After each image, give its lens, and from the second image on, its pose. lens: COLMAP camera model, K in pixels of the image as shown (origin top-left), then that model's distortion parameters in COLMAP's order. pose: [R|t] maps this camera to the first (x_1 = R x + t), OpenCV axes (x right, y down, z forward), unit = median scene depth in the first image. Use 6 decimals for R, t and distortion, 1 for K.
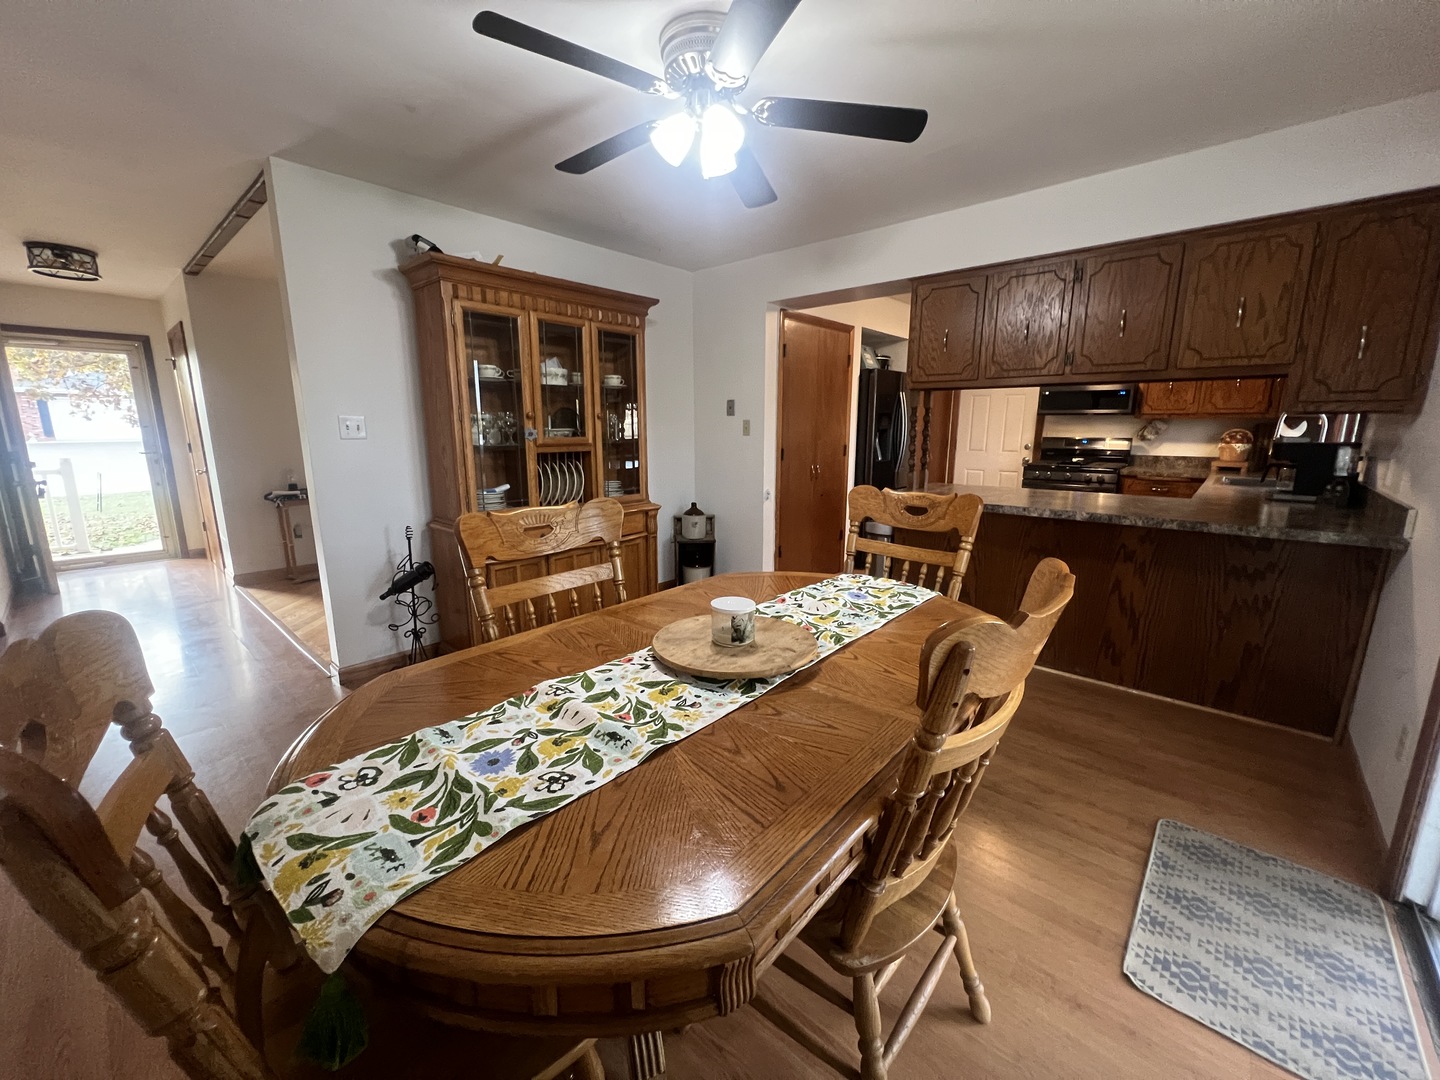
lens RADIAL K [[576.6, 0, 709.7], [0, 576.6, 537.1], [0, 0, 1]] dist [0.000130, 0.000420]
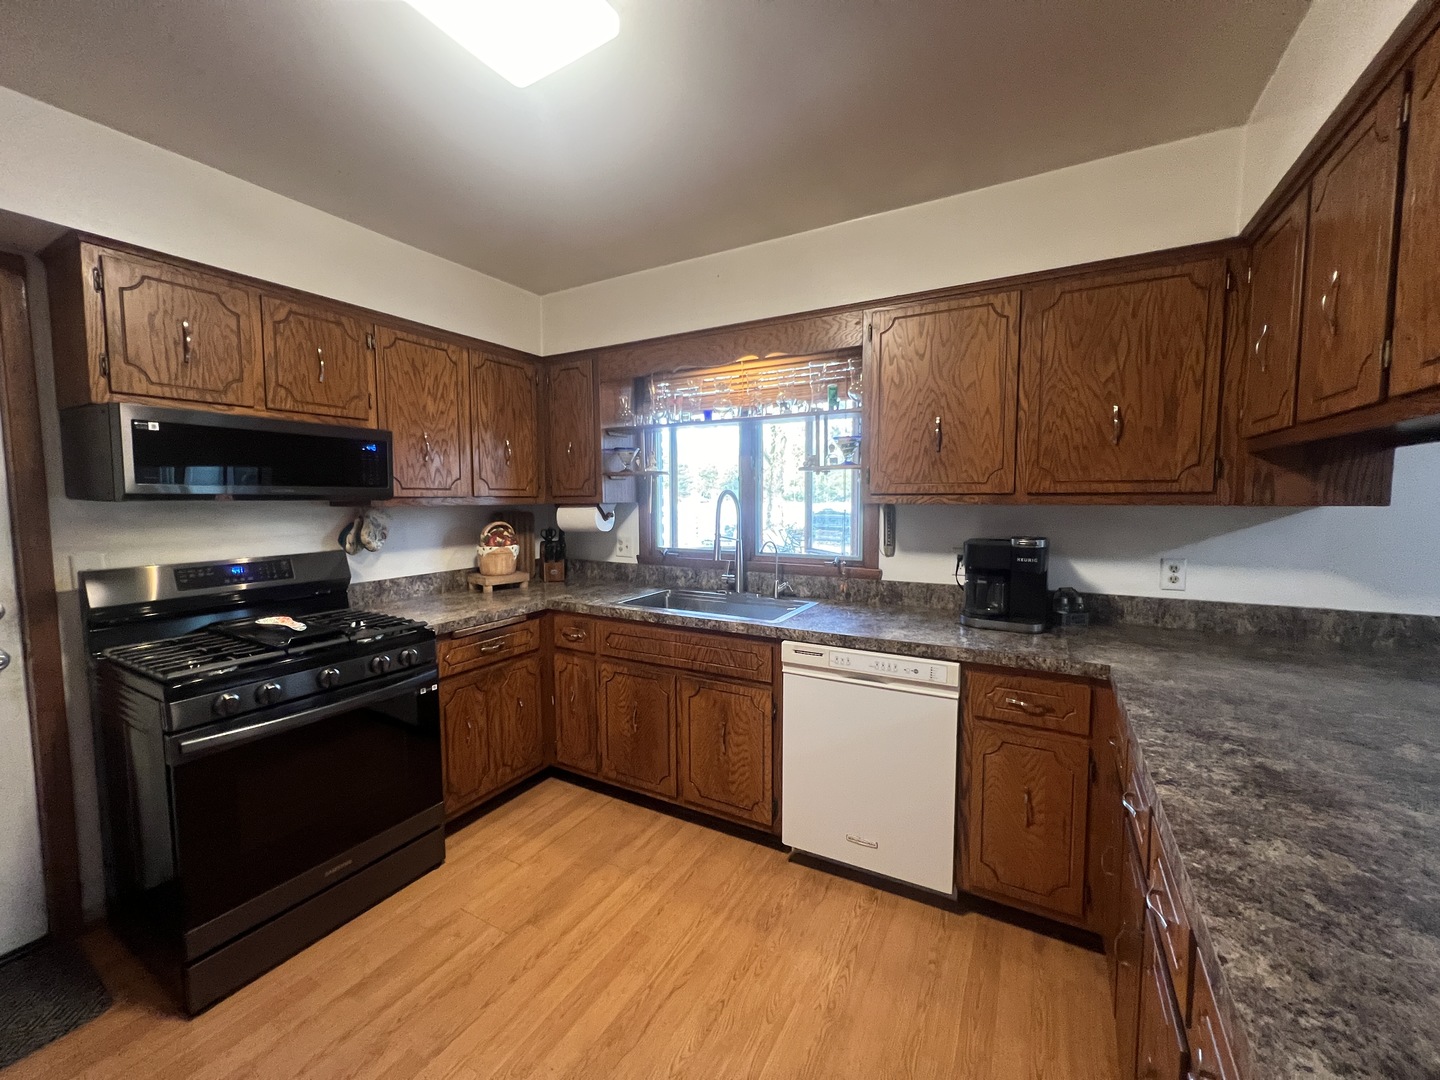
lens RADIAL K [[576.6, 0, 716.1], [0, 576.6, 539.1], [0, 0, 1]] dist [0.000130, 0.000420]
pose [[-0.224125, -0.075799, 0.971608, 0.404587], [0.192905, 0.973794, 0.120468, -0.300381], [-0.955278, 0.214428, -0.203629, 1.375945]]
